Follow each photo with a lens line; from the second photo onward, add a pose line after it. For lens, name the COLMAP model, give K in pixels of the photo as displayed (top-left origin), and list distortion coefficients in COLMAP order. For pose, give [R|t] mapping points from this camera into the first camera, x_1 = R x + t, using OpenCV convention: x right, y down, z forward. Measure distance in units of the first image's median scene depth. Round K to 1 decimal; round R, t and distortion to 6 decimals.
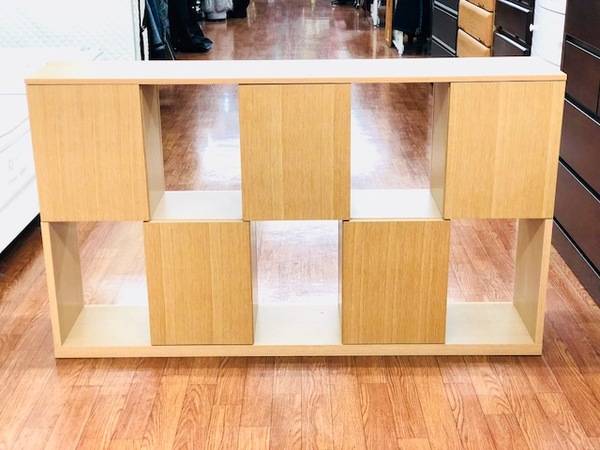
lens RADIAL K [[905.3, 0, 300.3], [0, 905.3, 224.7], [0, 0, 1]] dist [-0.067564, 0.000000]
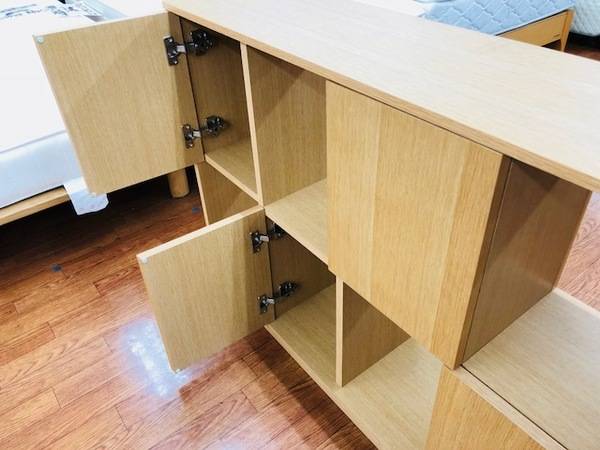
lens RADIAL K [[495.0, 0, 299.5], [0, 495.0, 223.8], [0, 0, 1]] dist [-0.015273, -0.004497]
pose [[0.605223, 0.471098, -0.641695, 0.146709], [-0.230393, 0.875253, 0.425266, -0.187144], [0.761987, -0.109539, 0.638261, 0.720579]]
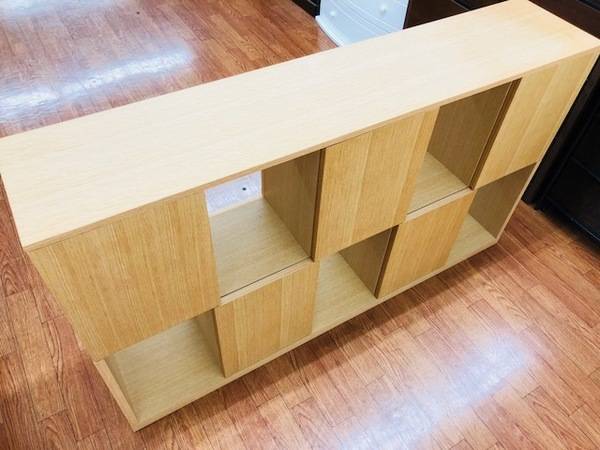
lens RADIAL K [[495.0, 0, 296.9], [0, 495.0, 225.4], [0, 0, 1]] dist [-0.015273, -0.004497]
pose [[0.858503, -0.352832, 0.372131, -0.247206], [0.124828, 0.847630, 0.515695, -0.291632], [-0.497383, -0.396274, 0.771736, 0.612977]]
